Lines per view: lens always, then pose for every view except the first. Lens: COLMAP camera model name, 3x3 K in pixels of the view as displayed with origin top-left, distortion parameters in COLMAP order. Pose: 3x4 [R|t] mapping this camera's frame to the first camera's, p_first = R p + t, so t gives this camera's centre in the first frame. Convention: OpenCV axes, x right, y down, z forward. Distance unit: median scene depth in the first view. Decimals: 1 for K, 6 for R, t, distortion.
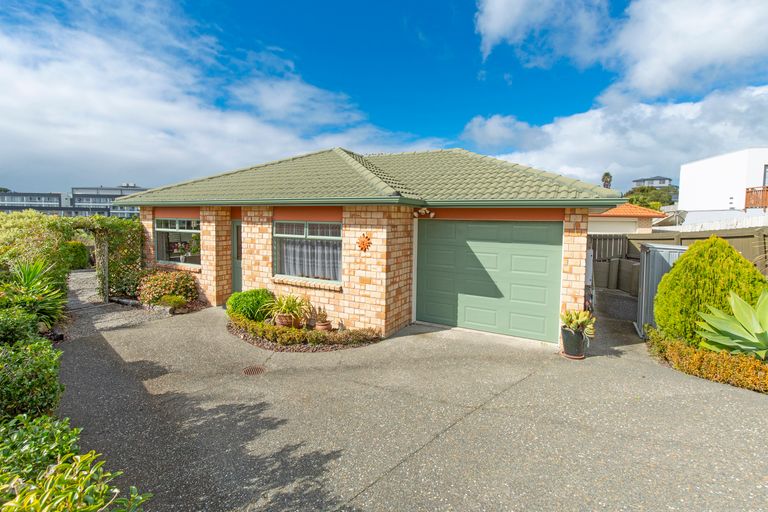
lens RADIAL K [[373.2, 0, 349.0], [0, 373.2, 197.4], [0, 0, 1]] dist [0.023518, 0.000576]
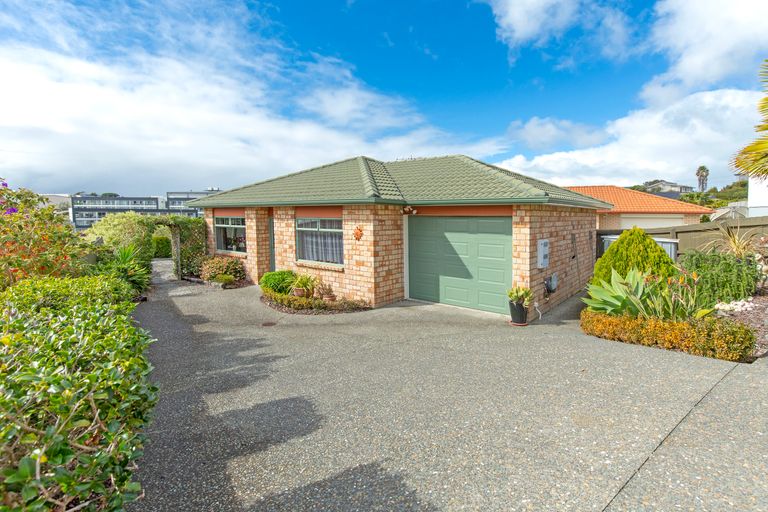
lens RADIAL K [[384.0, 0, 384.1], [0, 384.0, 216.2], [0, 0, 1]] dist [0.028288, -0.000149]
pose [[0.990283, -0.005896, -0.138942, 0.253755], [0.012457, 0.998845, 0.046398, 0.001471], [0.138508, -0.047678, 0.989213, -0.230089]]
